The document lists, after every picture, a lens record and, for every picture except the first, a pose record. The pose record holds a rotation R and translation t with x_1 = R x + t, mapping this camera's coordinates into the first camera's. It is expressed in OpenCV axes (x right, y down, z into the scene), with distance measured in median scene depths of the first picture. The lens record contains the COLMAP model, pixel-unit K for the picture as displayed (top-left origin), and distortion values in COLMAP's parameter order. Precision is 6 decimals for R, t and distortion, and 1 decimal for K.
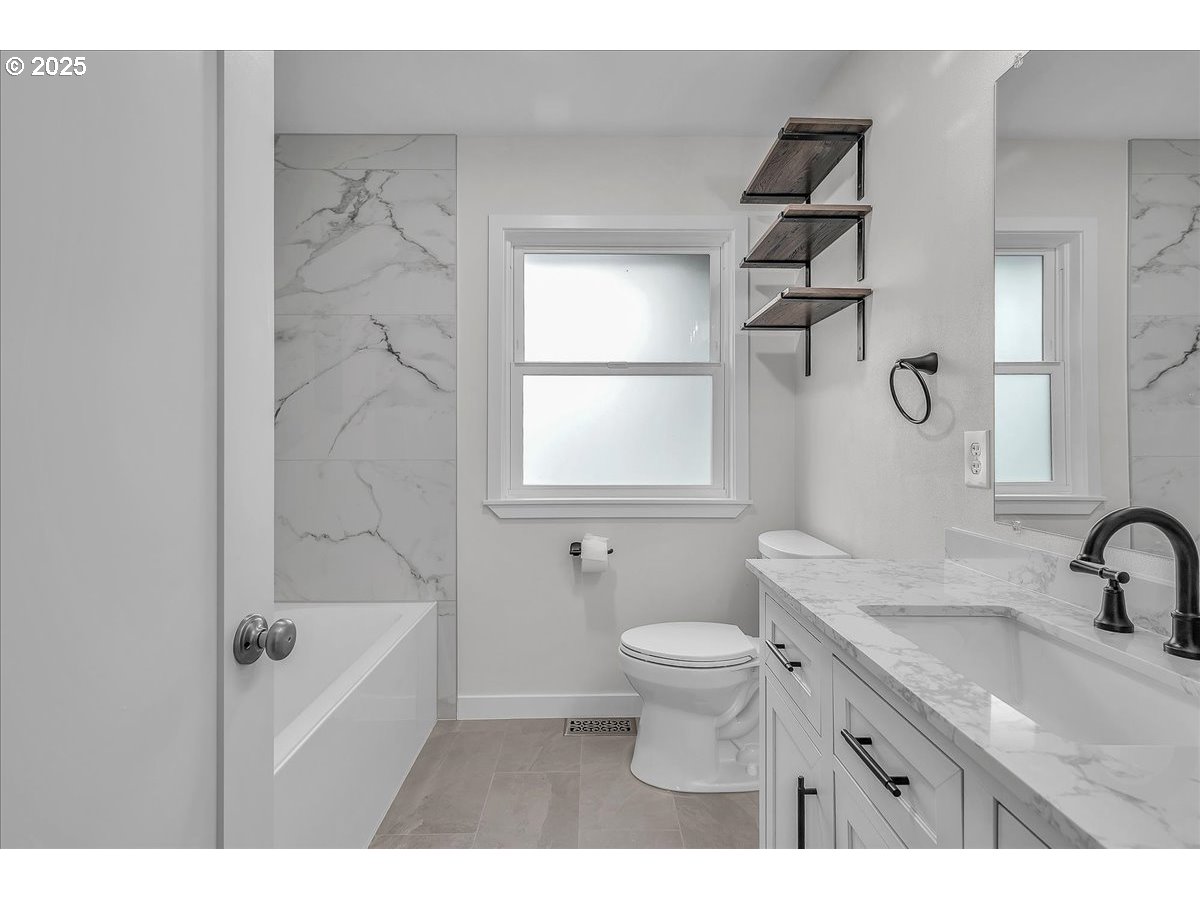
lens RADIAL K [[598.2, 0, 596.3], [0, 598.2, 439.4], [0, 0, 1]] dist [0.003197, 0.001591]
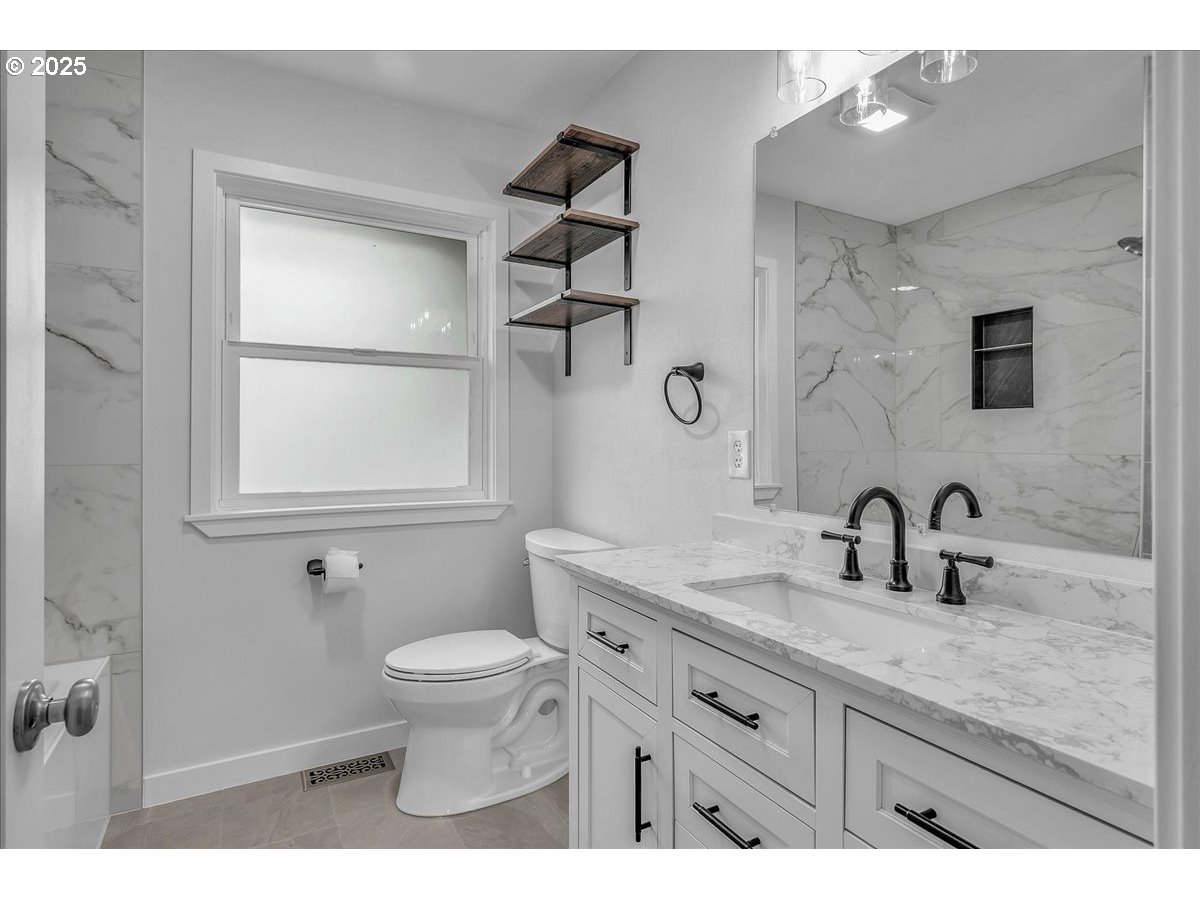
lens RADIAL K [[655.9, 0, 603.7], [0, 655.9, 438.3], [0, 0, 1]] dist [-0.000796, 0.000542]
pose [[0.873506, 0.002109, 0.486809, -0.143344], [-0.001947, 0.999998, -0.000839, 0.001168], [-0.486809, -0.000215, 0.873508, -0.005972]]
